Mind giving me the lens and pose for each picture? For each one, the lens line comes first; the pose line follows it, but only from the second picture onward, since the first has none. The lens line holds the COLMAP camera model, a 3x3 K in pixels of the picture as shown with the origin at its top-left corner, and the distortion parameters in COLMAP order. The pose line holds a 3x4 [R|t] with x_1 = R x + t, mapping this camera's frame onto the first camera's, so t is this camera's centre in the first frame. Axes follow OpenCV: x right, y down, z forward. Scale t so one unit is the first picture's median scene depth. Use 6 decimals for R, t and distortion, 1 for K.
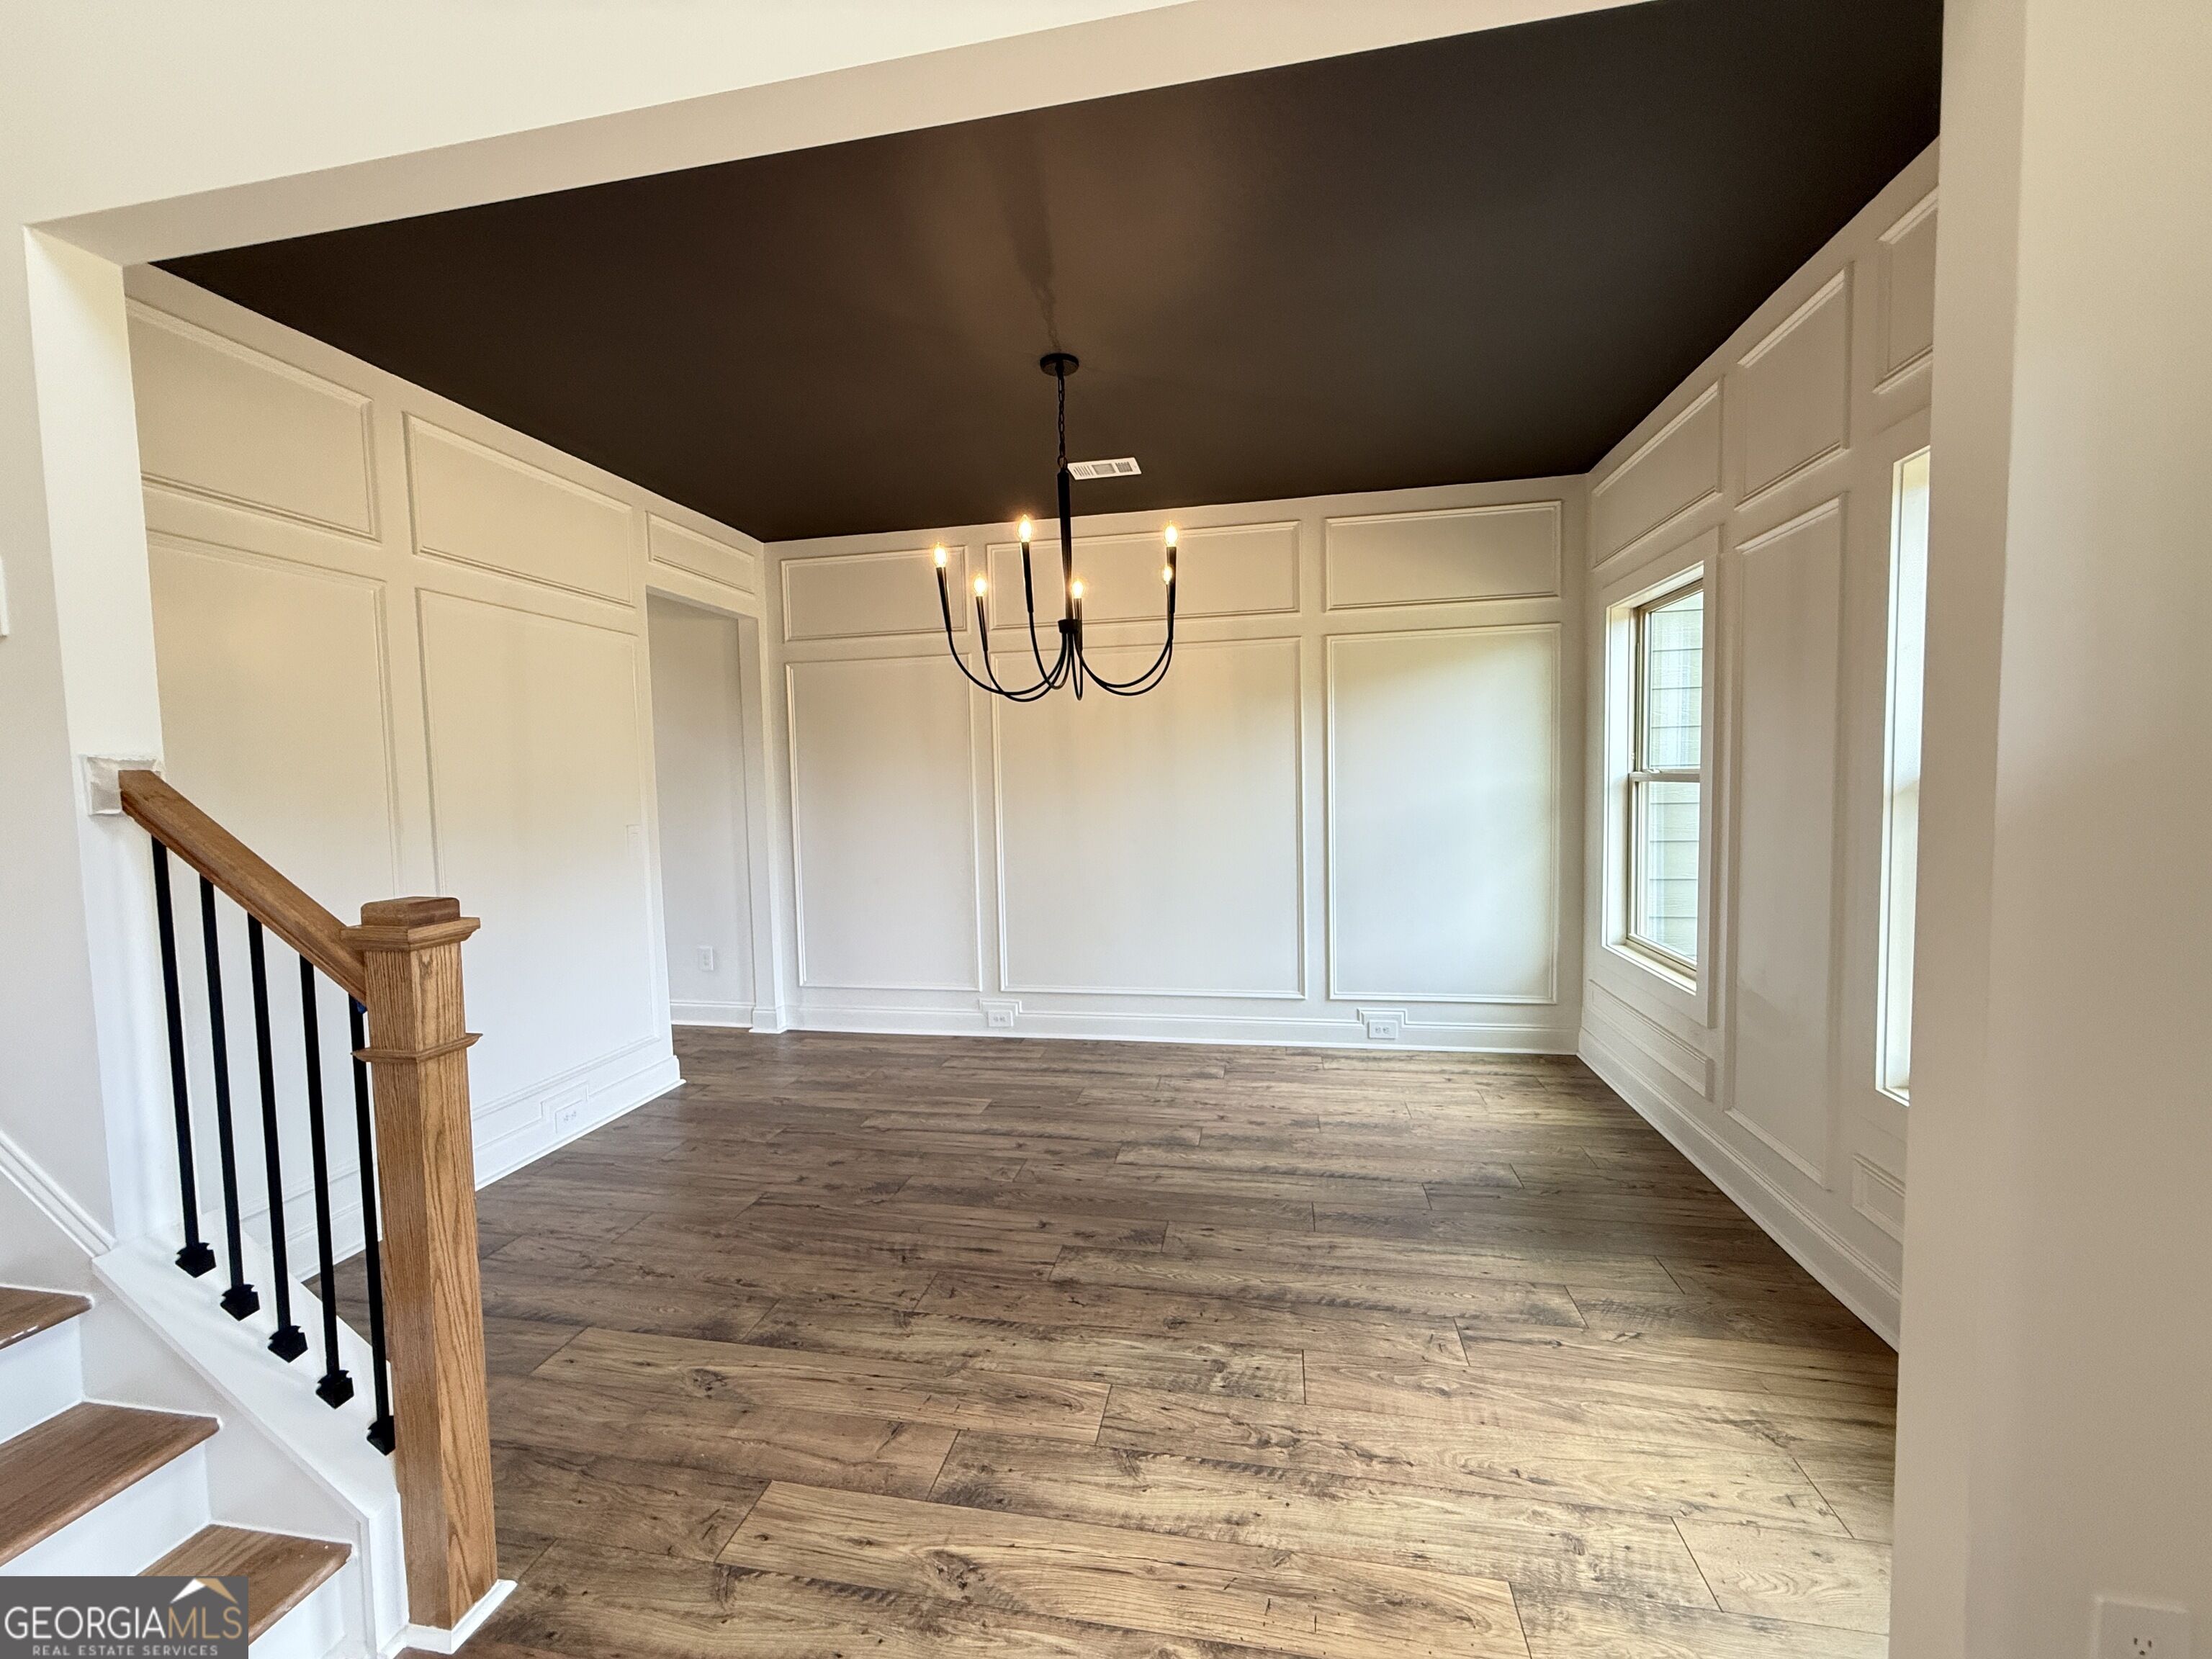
lens RADIAL K [[883.4, 0, 1106.0], [0, 883.4, 829.5], [0, 0, 1]] dist [-0.001014, -0.000192]
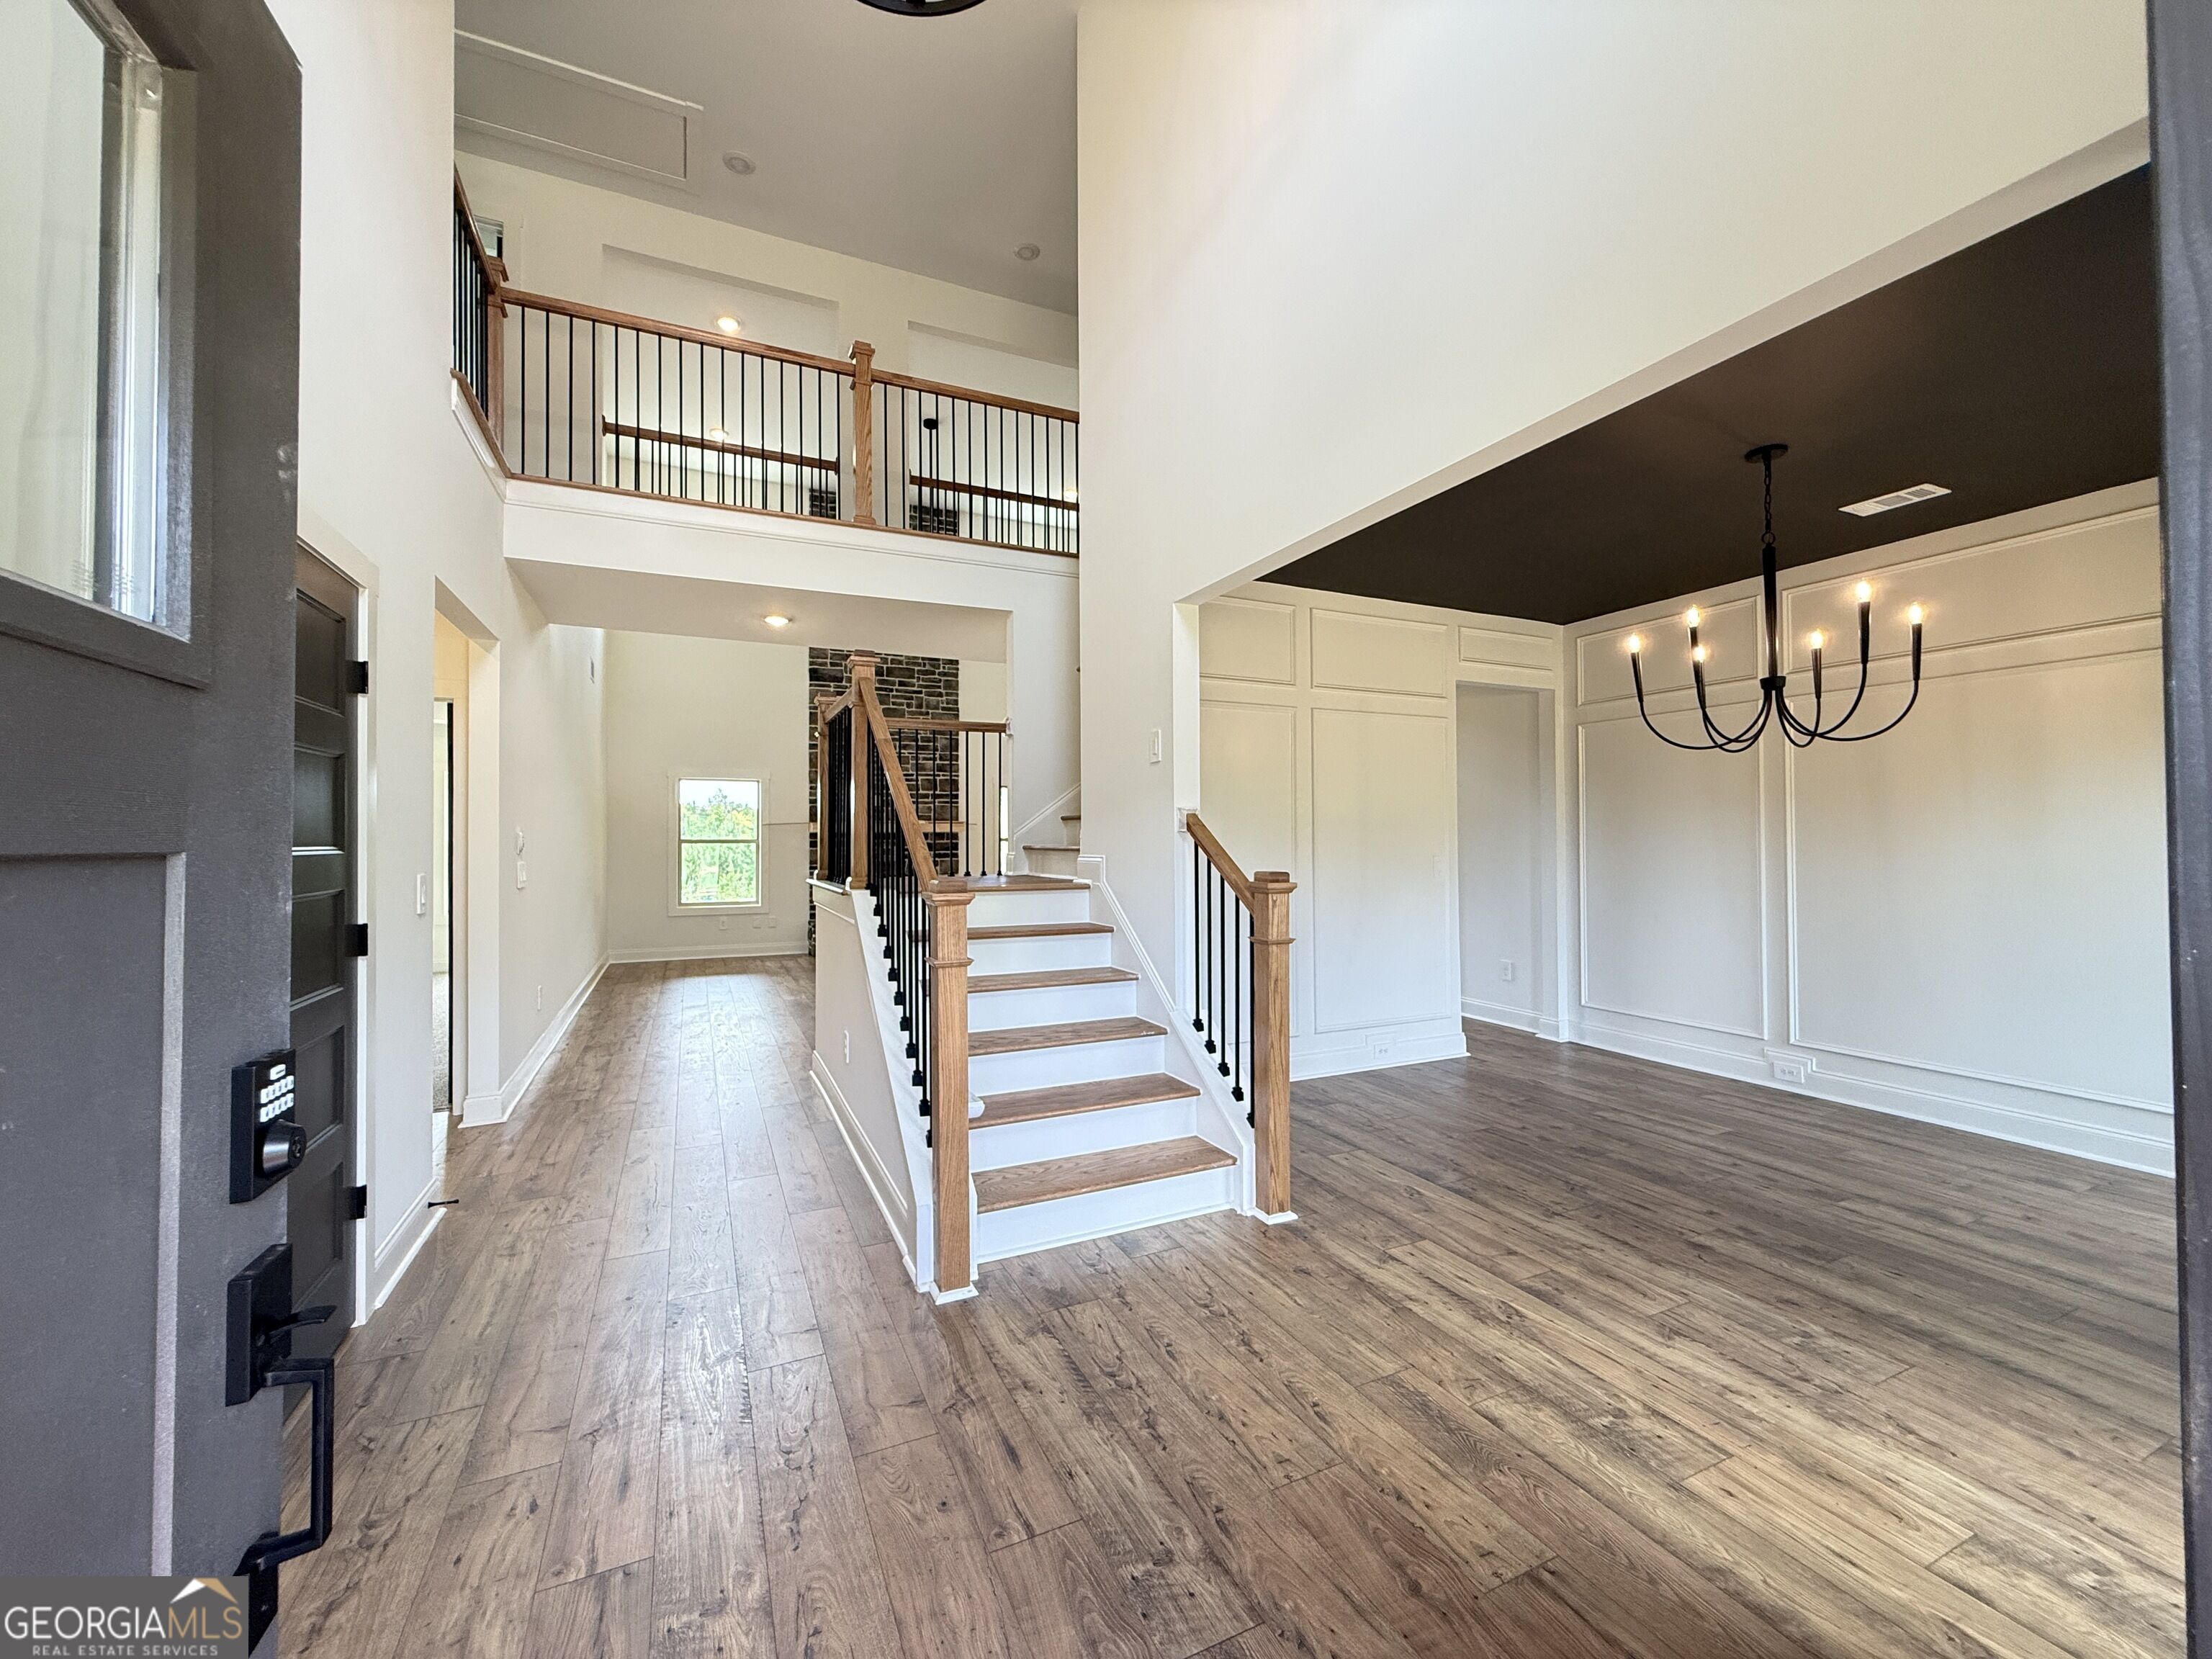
lens RADIAL K [[883.4, 0, 1106.0], [0, 883.4, 829.5], [0, 0, 1]] dist [-0.001014, -0.000192]
pose [[0.589408, 0.009944, -0.807774, 0.479084], [-0.054448, 0.998139, -0.027442, 0.036714], [0.805999, 0.060157, 0.588853, -0.408589]]
